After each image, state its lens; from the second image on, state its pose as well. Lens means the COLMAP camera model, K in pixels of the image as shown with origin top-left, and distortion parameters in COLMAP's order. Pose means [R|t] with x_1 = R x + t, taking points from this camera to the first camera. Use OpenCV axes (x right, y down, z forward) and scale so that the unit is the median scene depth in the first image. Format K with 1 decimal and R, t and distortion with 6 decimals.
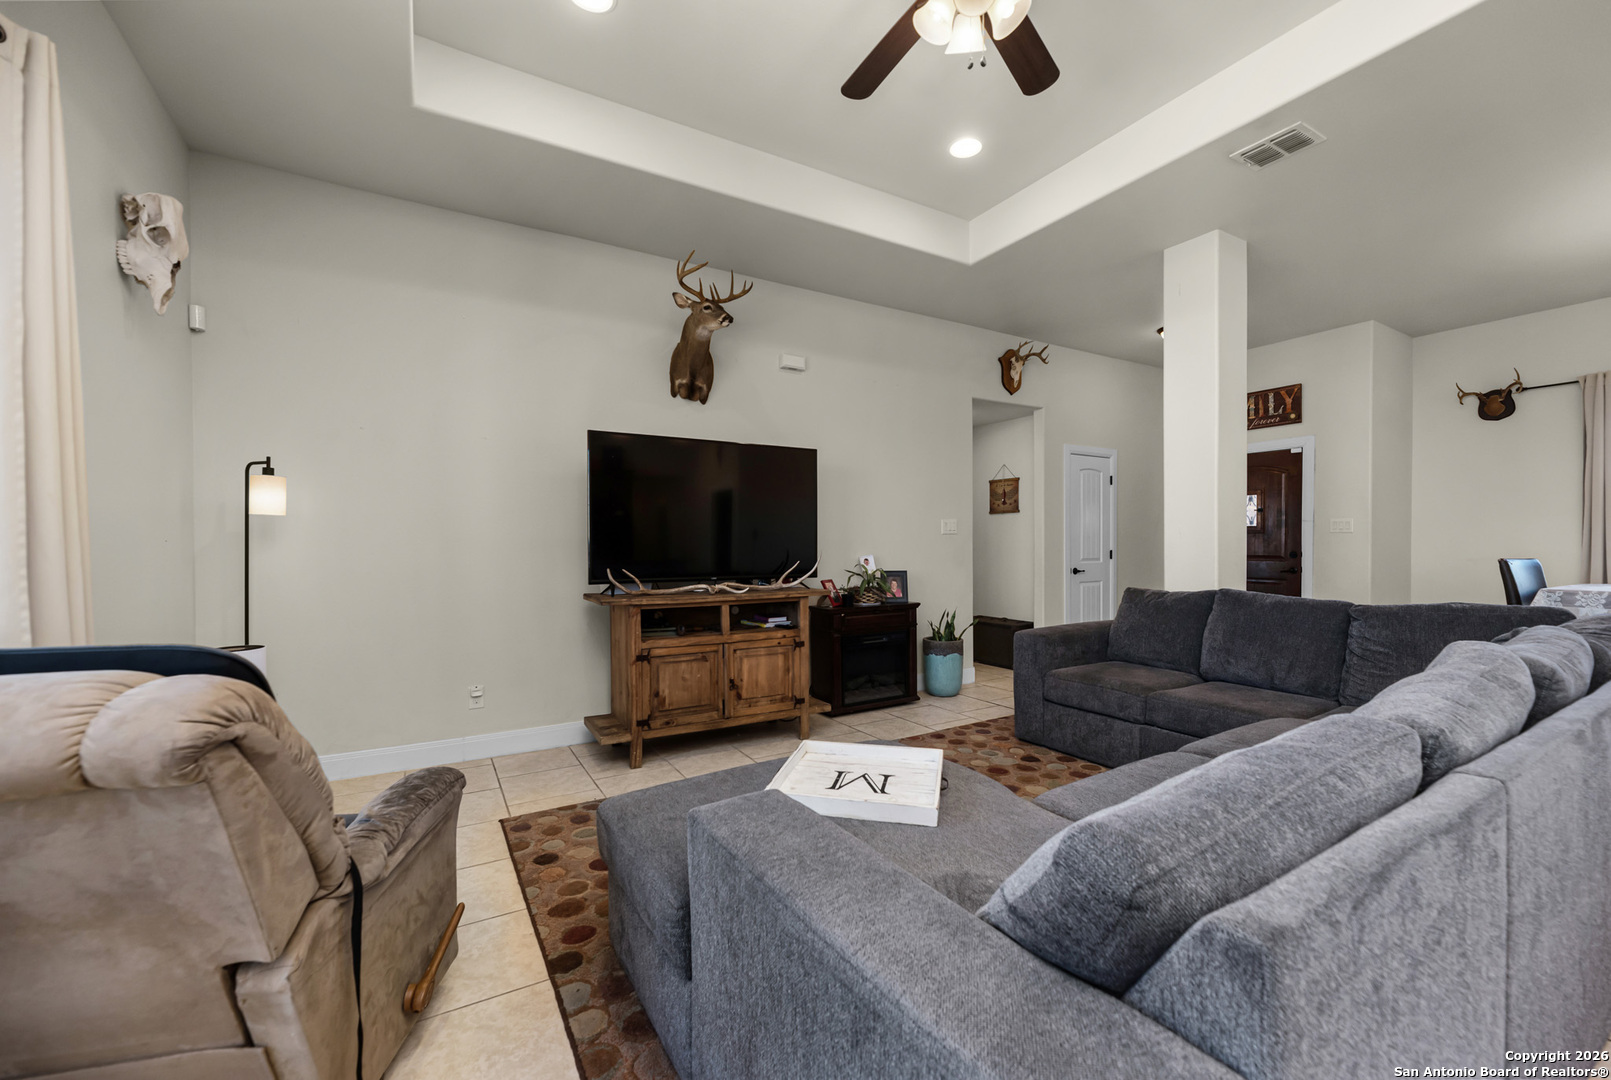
lens RADIAL K [[653.3, 0, 805.6], [0, 653.3, 549.4], [0, 0, 1]] dist [-0.000235, 0.000723]
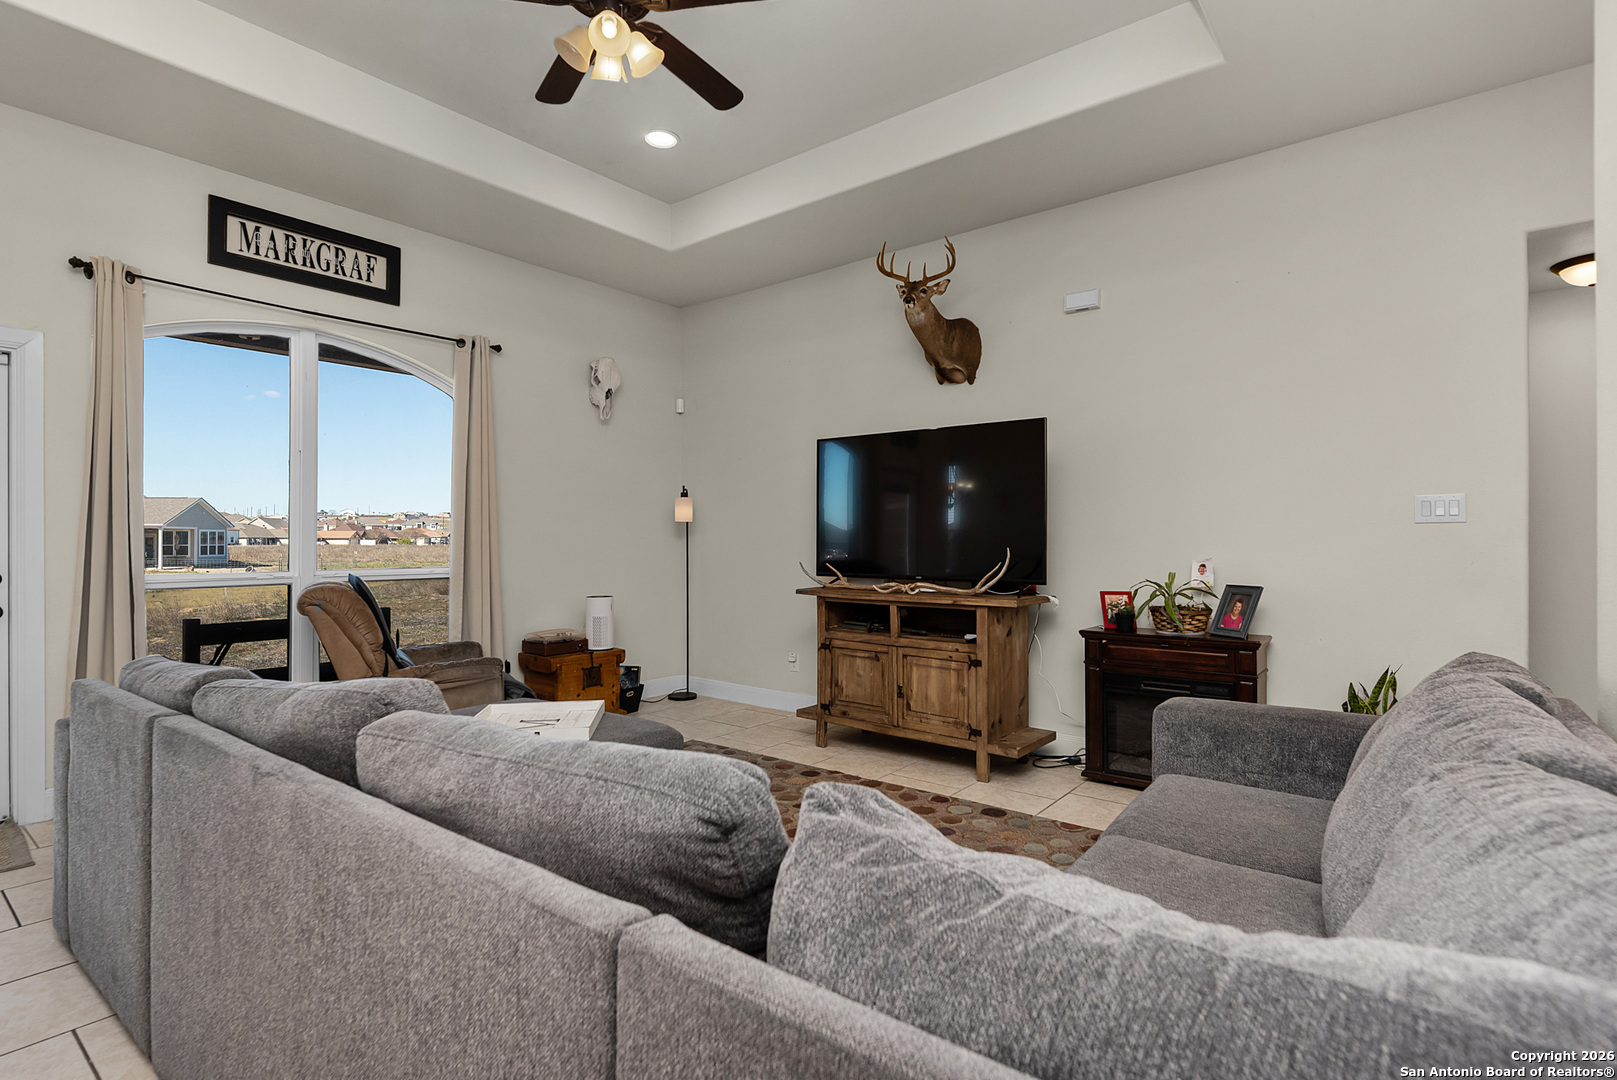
lens RADIAL K [[776.0, 0, 808.5], [0, 776.0, 534.8], [0, 0, 1]] dist [-0.002215, -0.000331]
pose [[0.362211, -0.001507, -0.932095, 0.865873], [-0.008165, 0.999955, -0.004790, -0.010562], [0.932060, 0.009346, 0.362182, 0.470661]]
